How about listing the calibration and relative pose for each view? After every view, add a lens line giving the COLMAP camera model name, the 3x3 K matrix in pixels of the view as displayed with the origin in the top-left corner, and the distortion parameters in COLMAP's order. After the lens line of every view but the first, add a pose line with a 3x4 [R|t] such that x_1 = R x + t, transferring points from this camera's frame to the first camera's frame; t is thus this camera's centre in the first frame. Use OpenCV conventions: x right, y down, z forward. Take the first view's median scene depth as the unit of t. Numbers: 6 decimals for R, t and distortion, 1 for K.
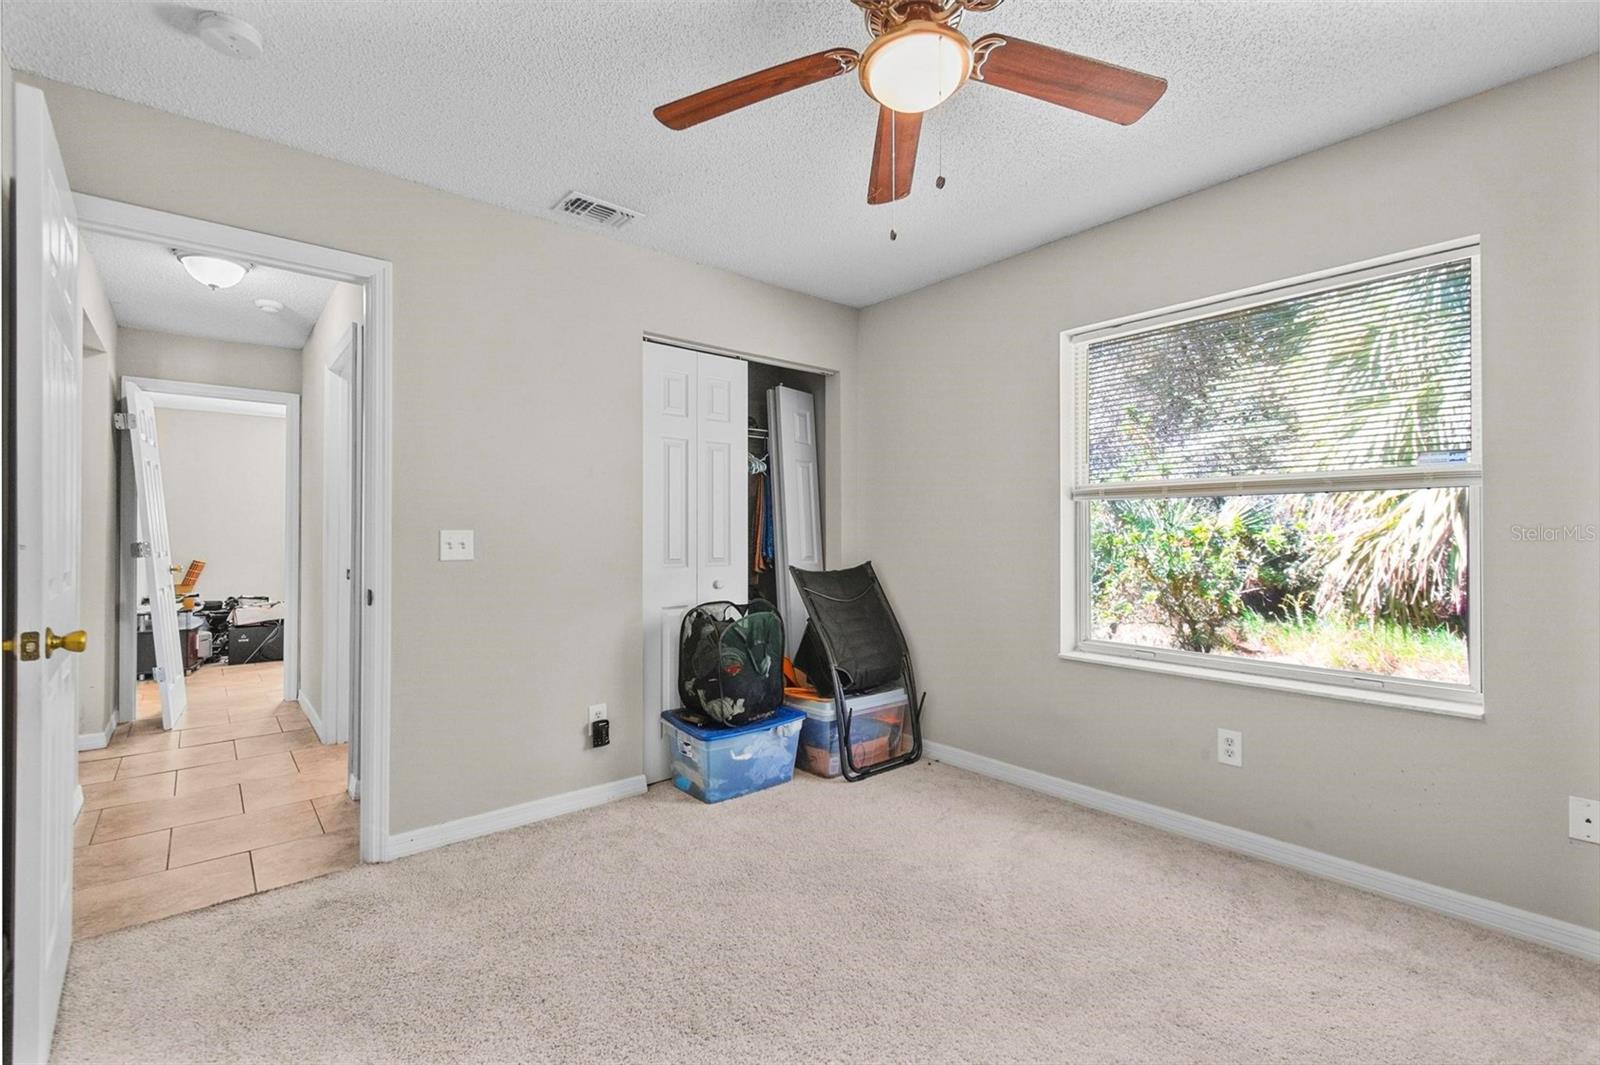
lens RADIAL K [[701.0, 0, 800.0], [0, 701.0, 532.5], [0, 0, 1]] dist [0.026991, -0.000035]
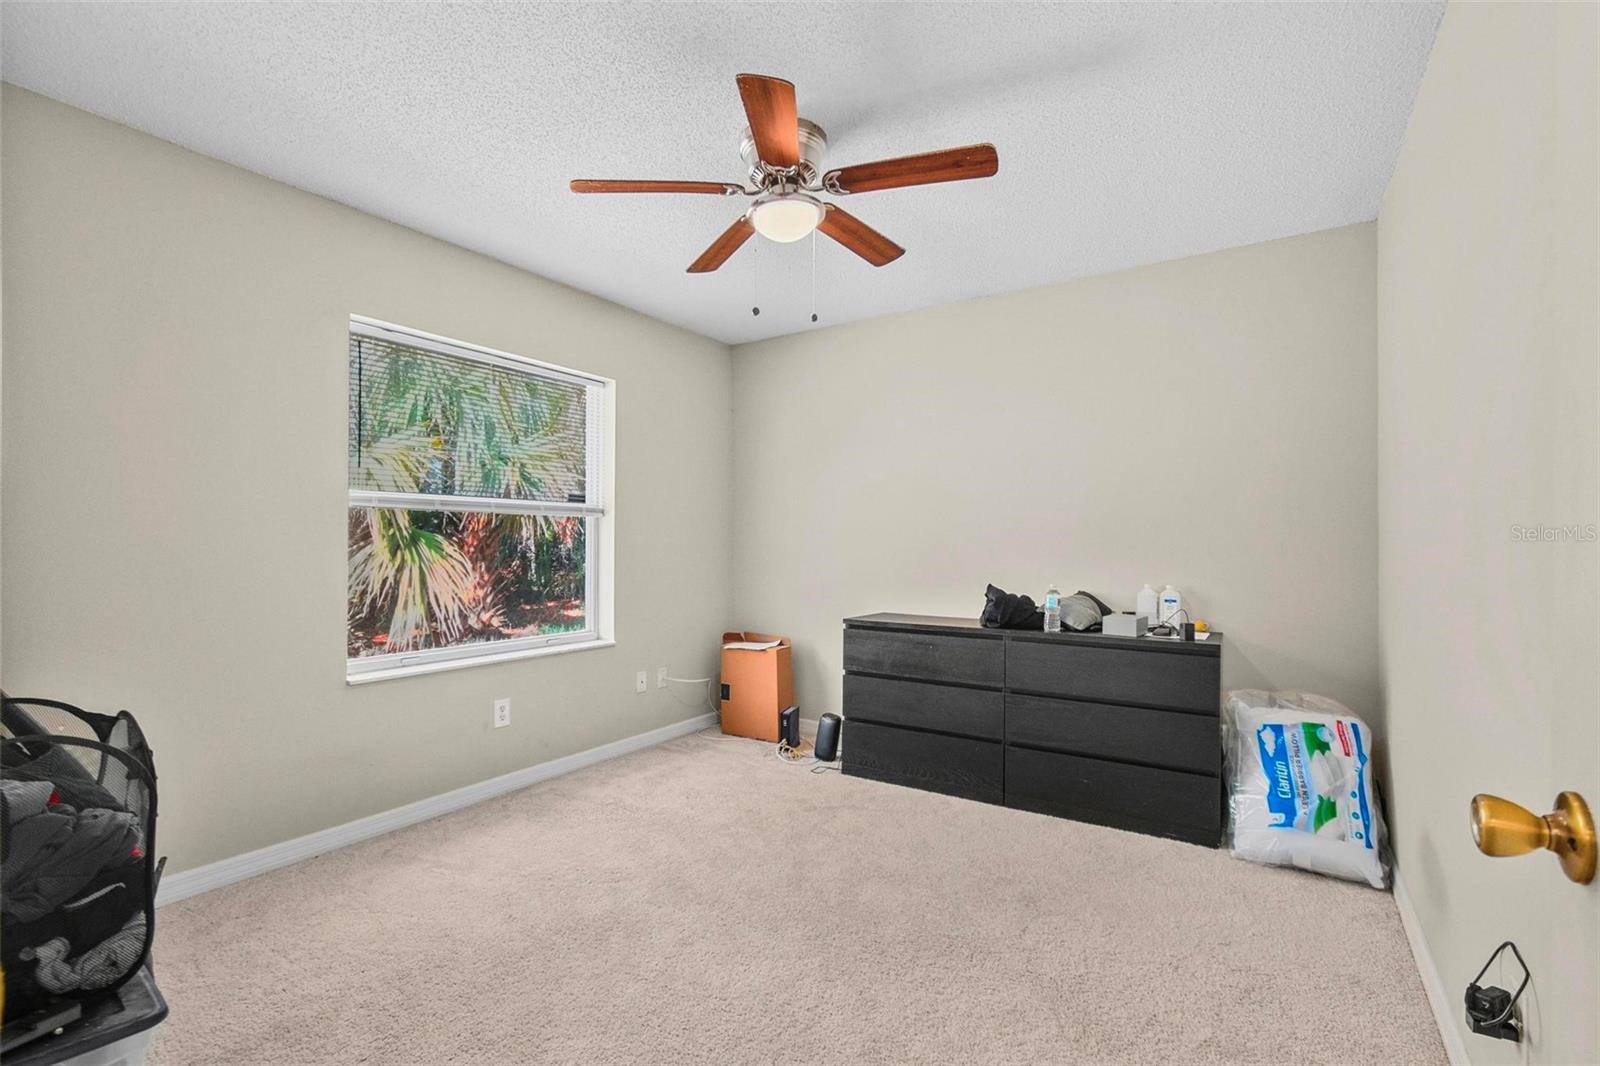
lens RADIAL K [[694.4, 0, 786.5], [0, 694.4, 535.0], [0, 0, 1]] dist [0.000074, 0.000186]
pose [[-0.240243, 0.015254, 0.970593, -0.715500], [-0.006163, 0.999832, -0.017239, 0.005283], [-0.970693, -0.010123, -0.240108, 0.809869]]
